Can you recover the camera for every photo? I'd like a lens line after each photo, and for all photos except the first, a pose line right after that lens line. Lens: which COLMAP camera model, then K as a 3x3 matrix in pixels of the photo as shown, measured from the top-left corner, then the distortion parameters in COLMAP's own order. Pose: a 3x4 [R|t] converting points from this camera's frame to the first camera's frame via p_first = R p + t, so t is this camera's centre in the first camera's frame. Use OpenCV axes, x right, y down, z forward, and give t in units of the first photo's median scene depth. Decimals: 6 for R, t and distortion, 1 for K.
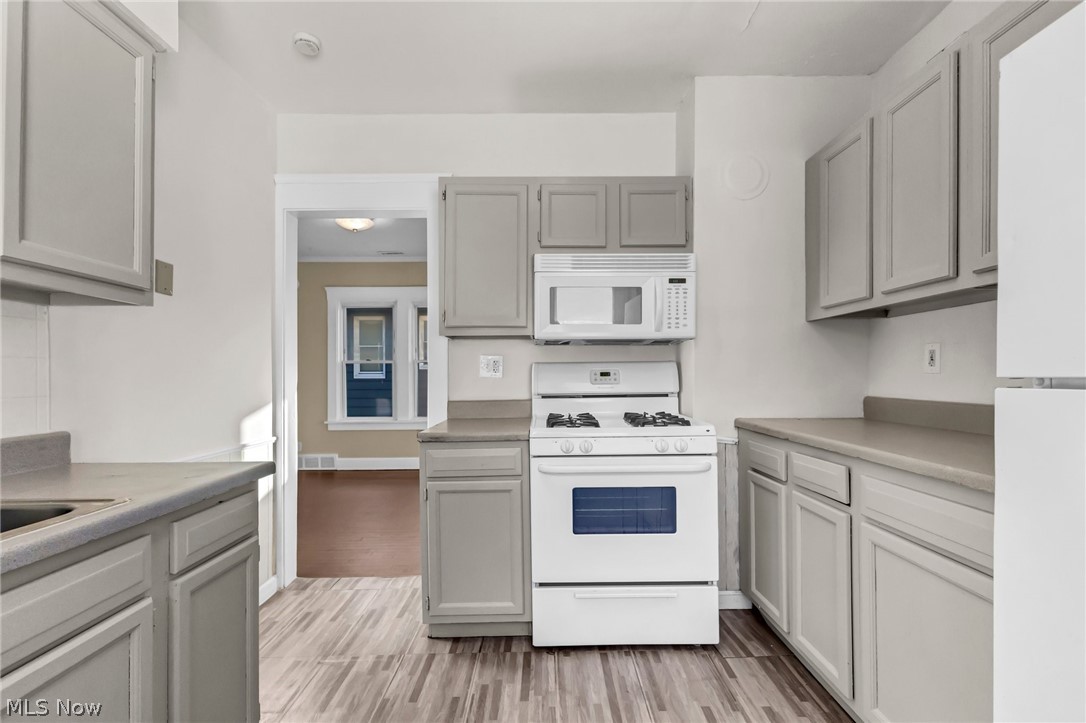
lens RADIAL K [[489.0, 0, 542.6], [0, 489.0, 368.6], [0, 0, 1]] dist [-0.003355, 0.000608]
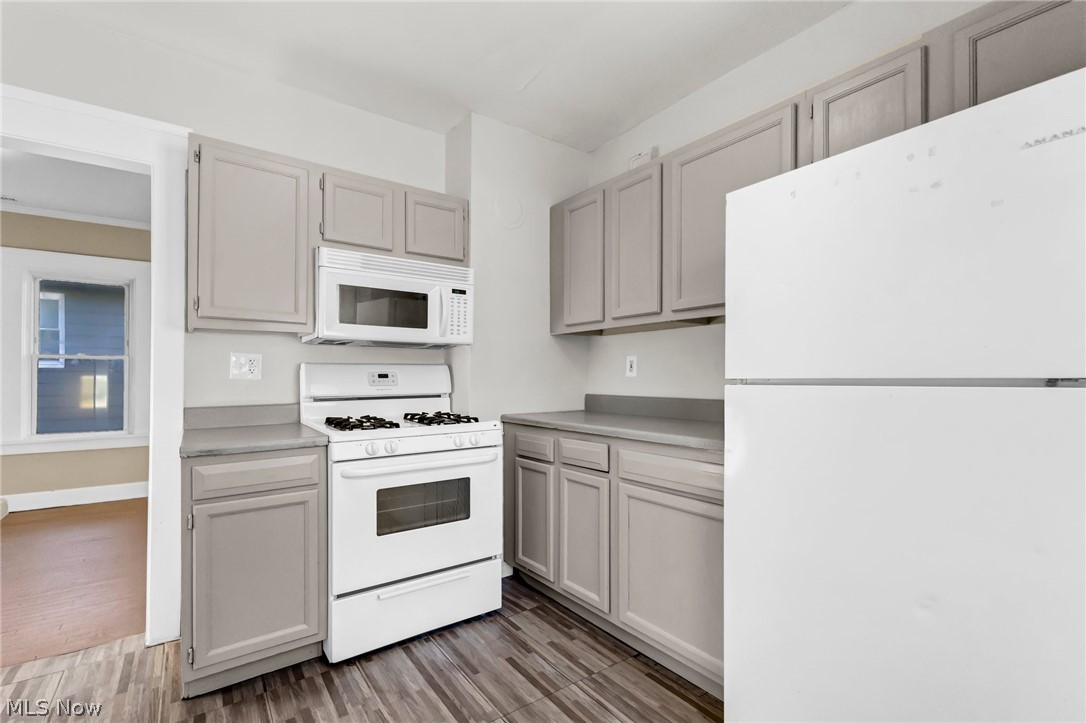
lens RADIAL K [[489.0, 0, 544.1], [0, 489.0, 368.8], [0, 0, 1]] dist [-0.003355, 0.000608]
pose [[0.808130, 0.014896, 0.588815, -0.247703], [-0.011987, 0.999889, -0.008845, 0.002067], [-0.588882, 0.000090, 0.808219, -0.004731]]
